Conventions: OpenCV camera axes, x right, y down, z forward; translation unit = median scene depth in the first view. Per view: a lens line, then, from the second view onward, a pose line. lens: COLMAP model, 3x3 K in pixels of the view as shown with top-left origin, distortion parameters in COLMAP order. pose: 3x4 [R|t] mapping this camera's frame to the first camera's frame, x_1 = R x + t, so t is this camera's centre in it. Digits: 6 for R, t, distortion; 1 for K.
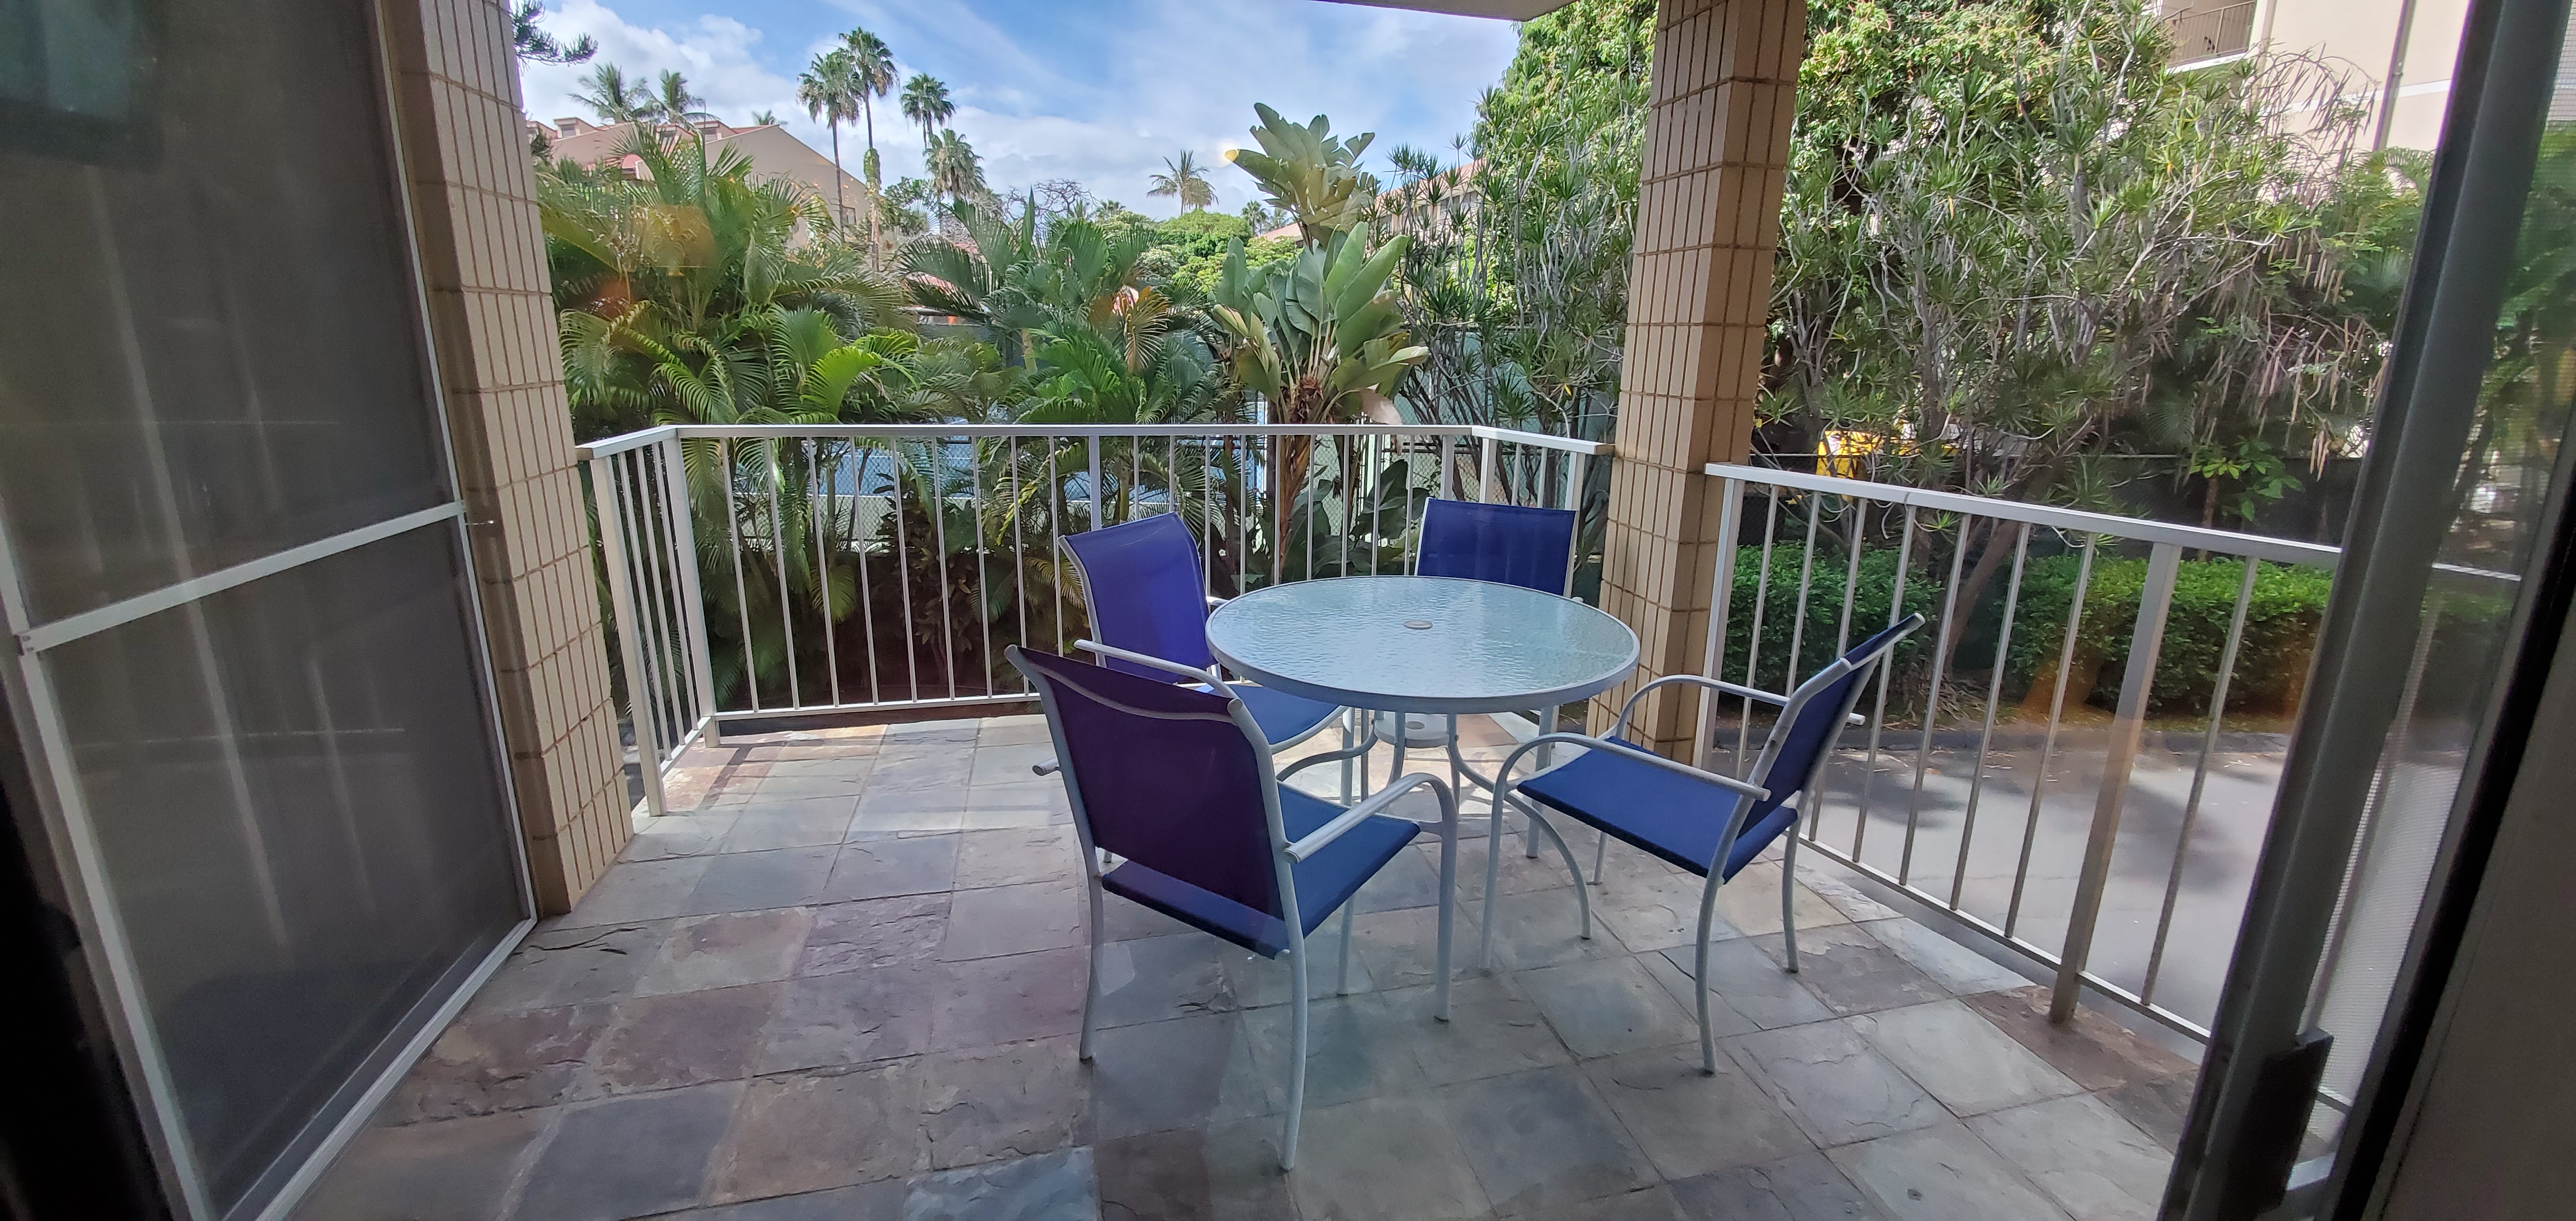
lens RADIAL K [[1019.1, 0, 1313.4], [0, 1019.1, 604.5], [0, 0, 1]] dist [0.003568, -0.011458]
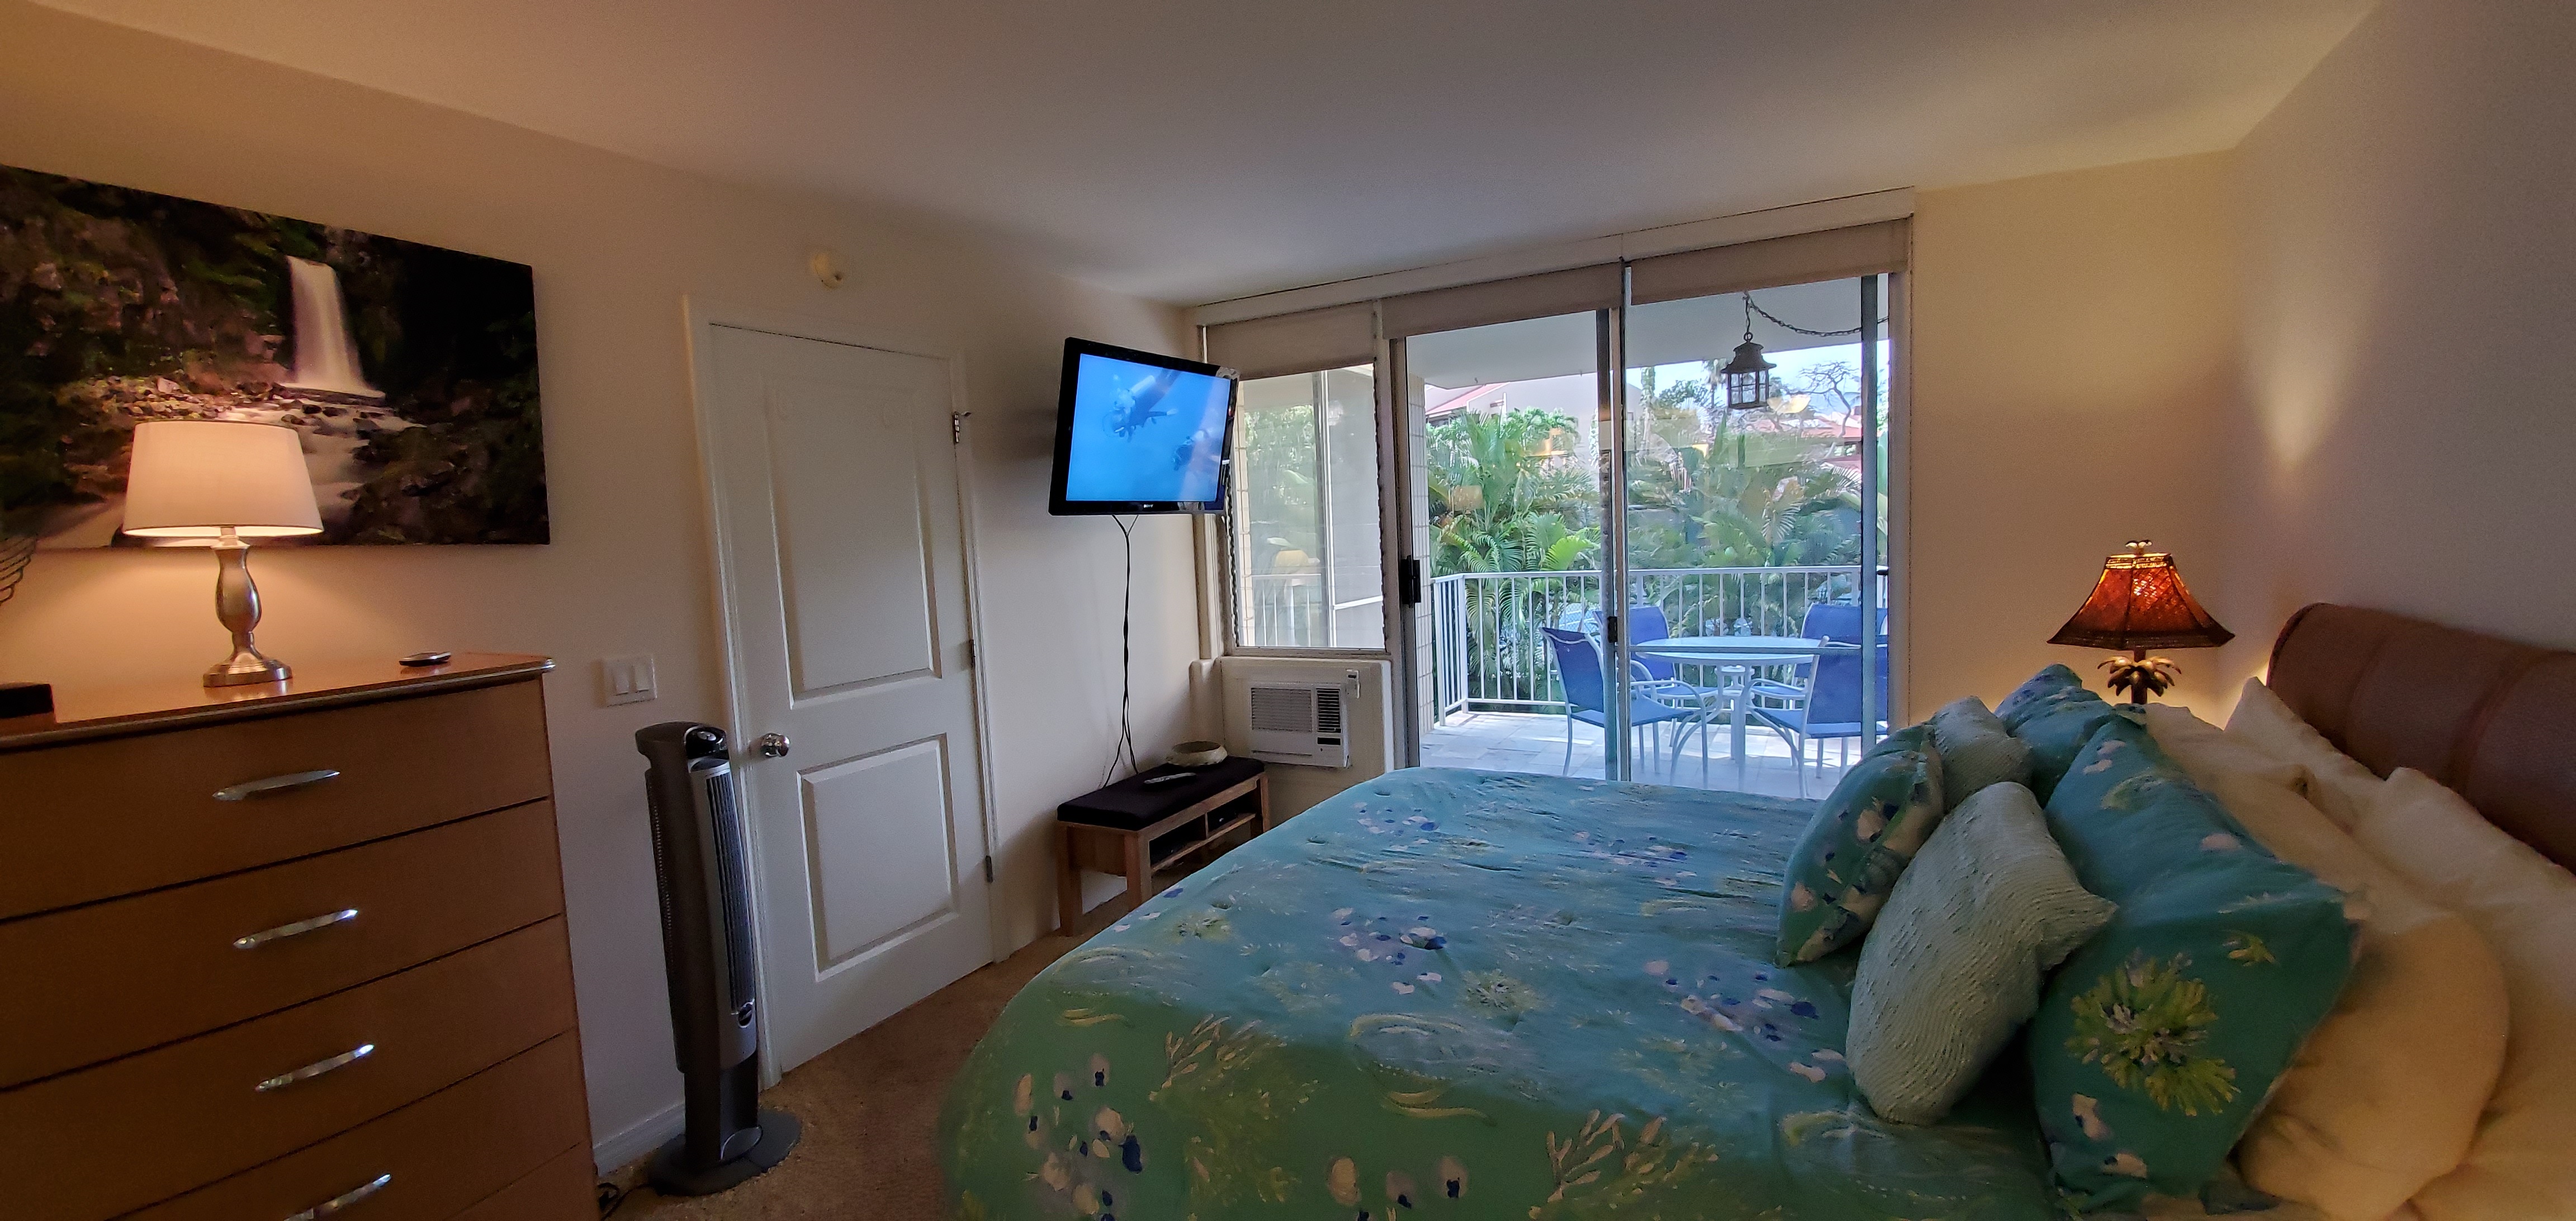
lens RADIAL K [[1019.1, 0, 1255.8], [0, 1019.1, 633.2], [0, 0, 1]] dist [0.003568, -0.011458]
pose [[0.720103, 0.013062, -0.693744, 0.237760], [-0.114574, 0.988336, -0.100318, 0.089003], [0.684343, 0.151725, 0.713200, -0.354184]]
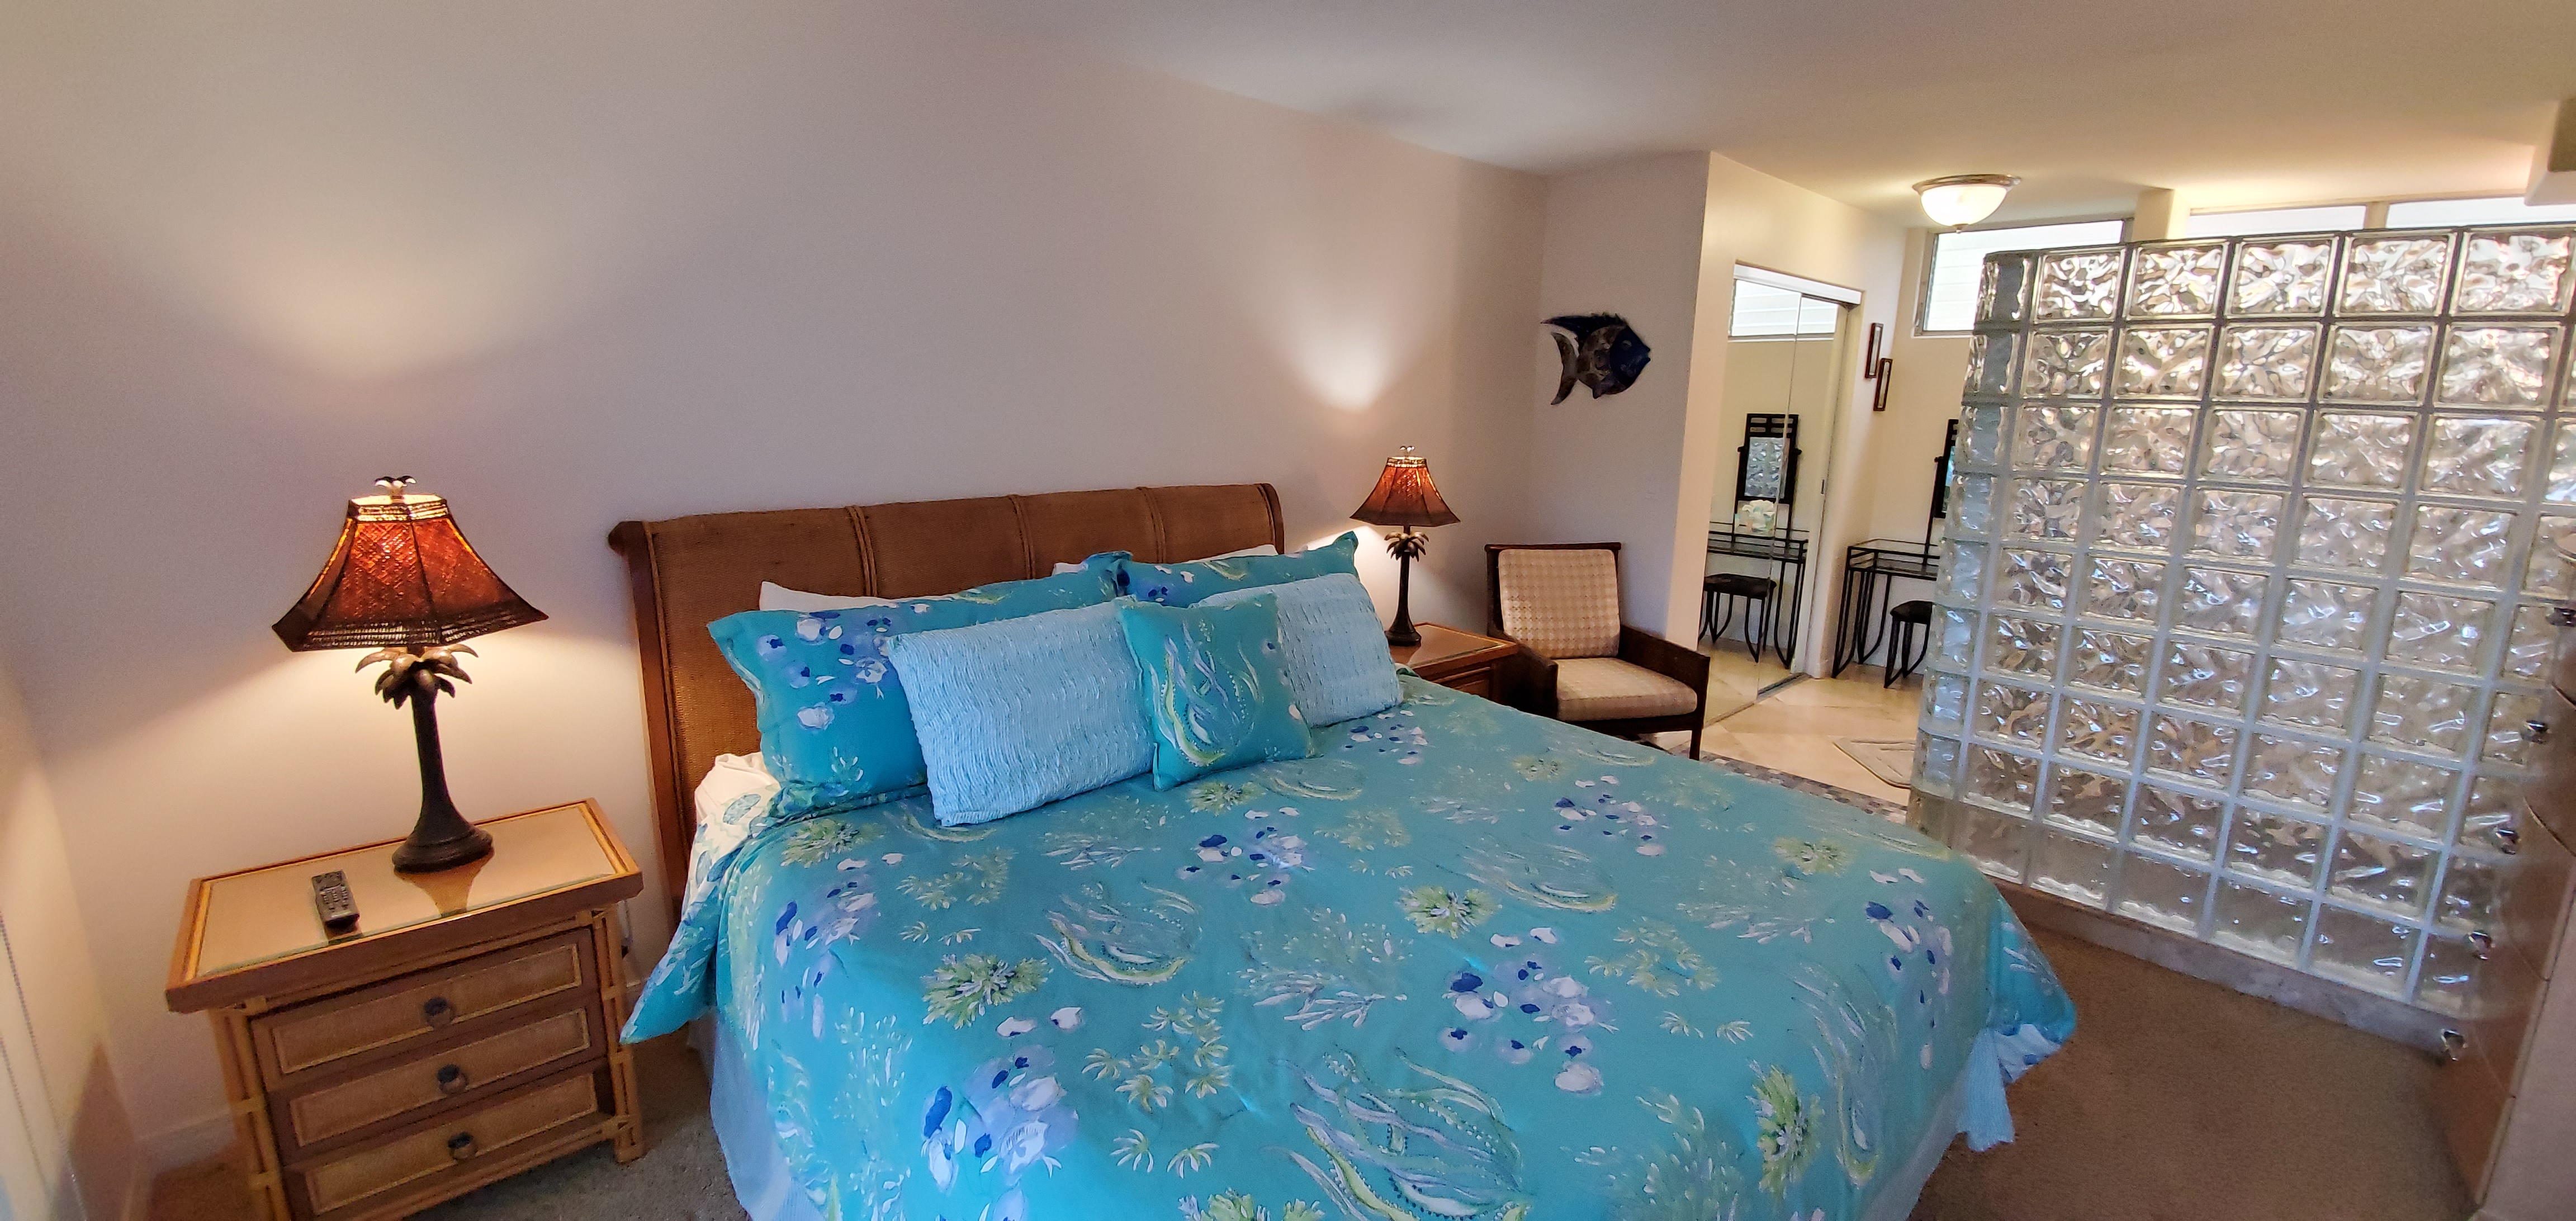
lens RADIAL K [[1019.1, 0, 1314.6], [0, 1019.1, 597.0], [0, 0, 1]] dist [0.003568, -0.011458]
pose [[-0.502529, -0.204774, 0.839960, -0.033610], [0.189029, 0.922015, 0.337869, -0.005113], [-0.843643, 0.328566, -0.424631, -0.041989]]
